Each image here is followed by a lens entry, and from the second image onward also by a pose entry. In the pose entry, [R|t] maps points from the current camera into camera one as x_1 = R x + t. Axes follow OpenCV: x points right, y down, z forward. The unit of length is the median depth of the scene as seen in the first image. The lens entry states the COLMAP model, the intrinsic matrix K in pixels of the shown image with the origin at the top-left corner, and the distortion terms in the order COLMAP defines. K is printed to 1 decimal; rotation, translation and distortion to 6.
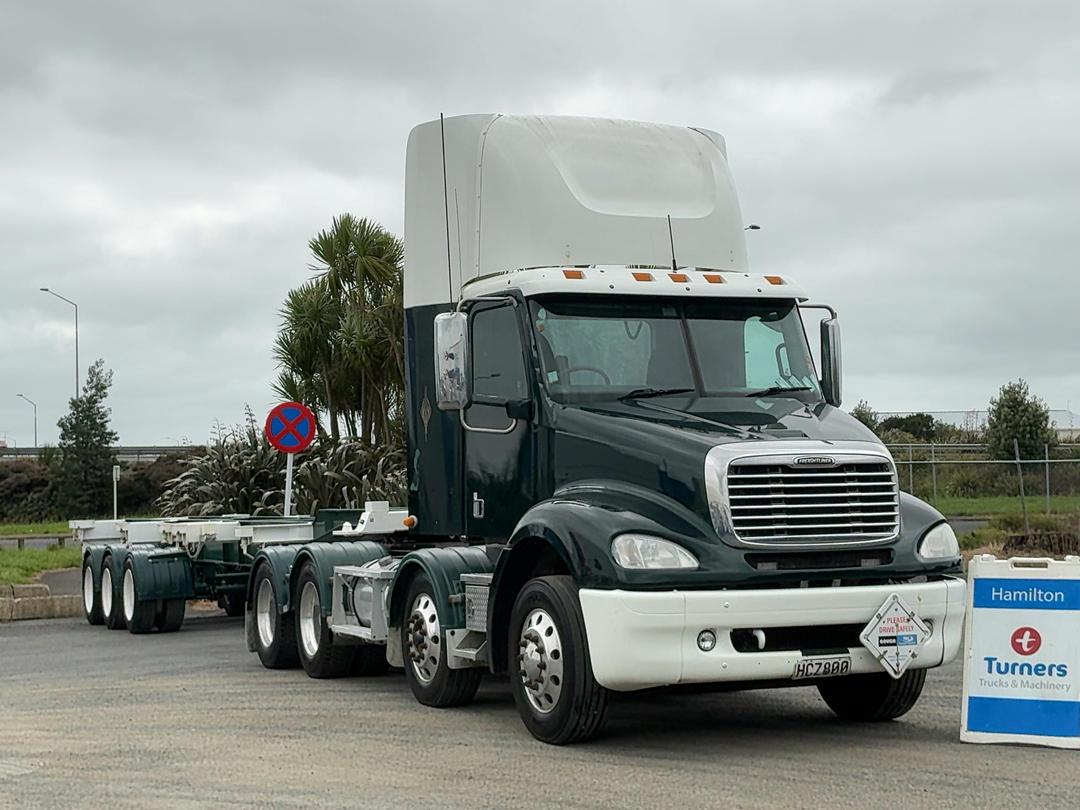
lens RADIAL K [[1796.4, 0, 540.0], [0, 1796.4, 405.0], [0, 0, 1]] dist [0.260224, -1.736555]
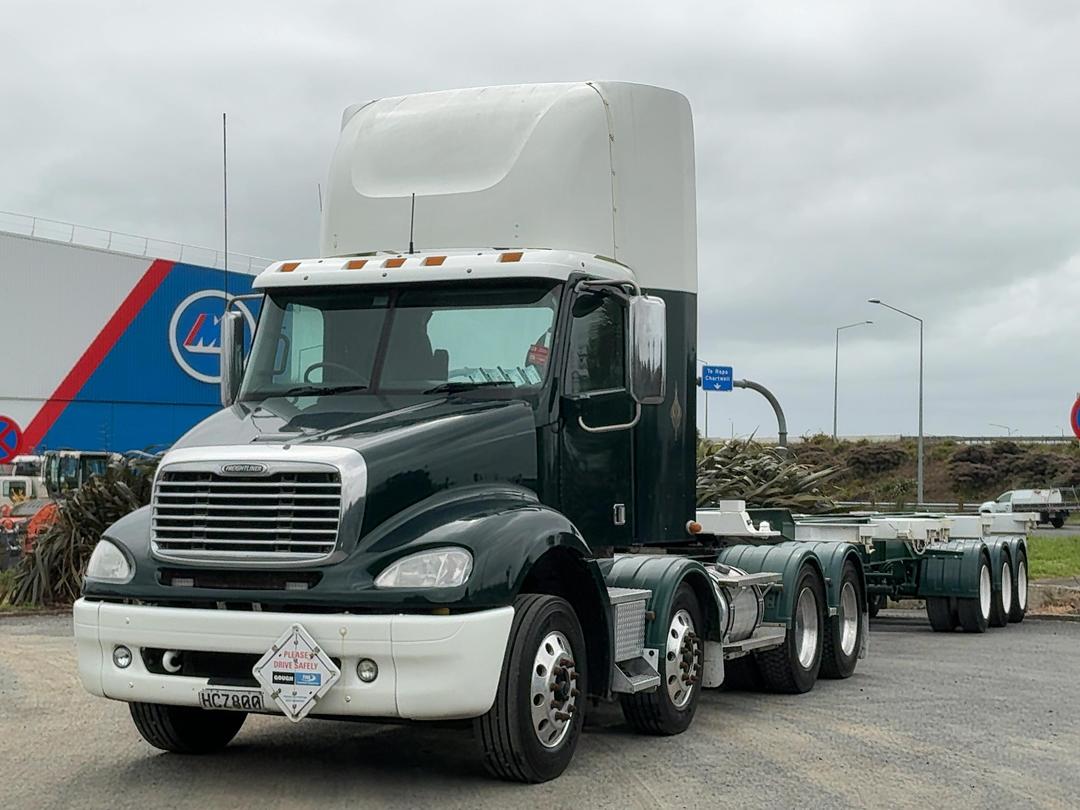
lens RADIAL K [[1793.9, 0, 540.0], [0, 1793.9, 424.0], [0, 0, 1]] dist [0.132566, -0.083304]
pose [[0.678808, 0.003204, -0.734309, 0.849401], [0.011184, 0.999829, 0.014702, -0.002278], [0.734231, -0.018192, 0.678656, 0.474510]]
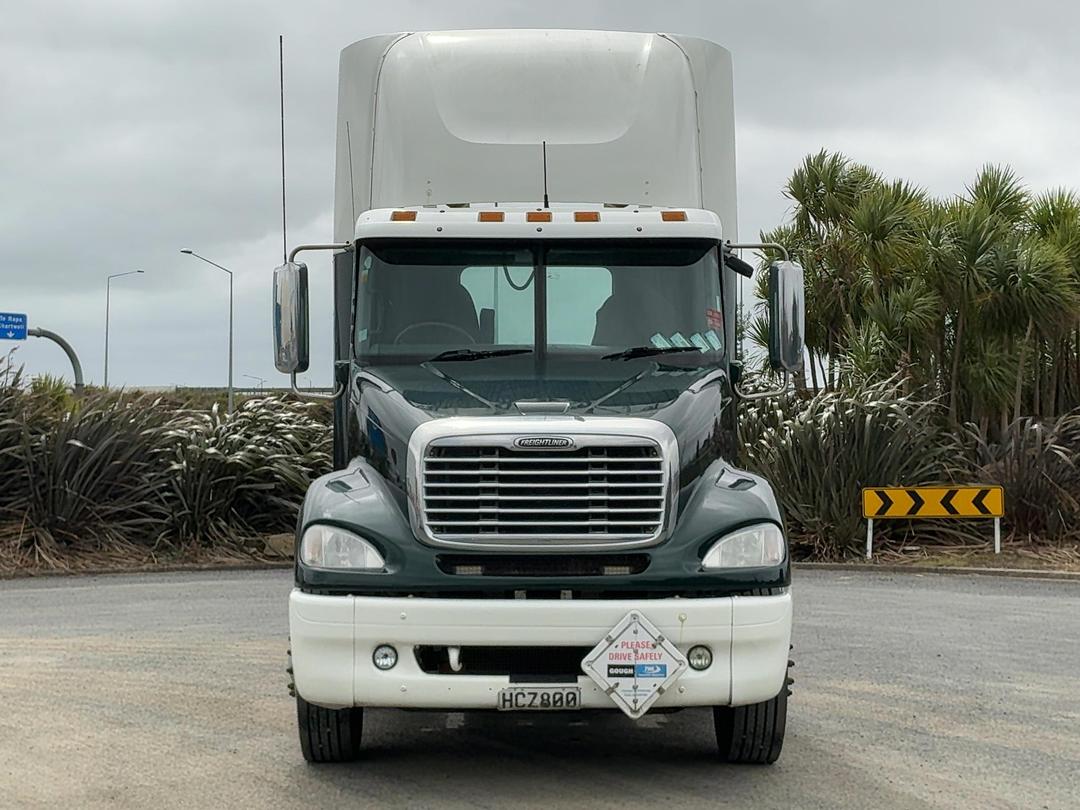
lens RADIAL K [[1796.4, 0, 540.0], [0, 1796.4, 405.0], [0, 0, 1]] dist [0.260224, -1.736555]
pose [[0.921563, 0.014250, -0.387967, 0.434795], [-0.001142, 0.999421, 0.033994, -0.012367], [0.388227, -0.030885, 0.921046, 0.243400]]
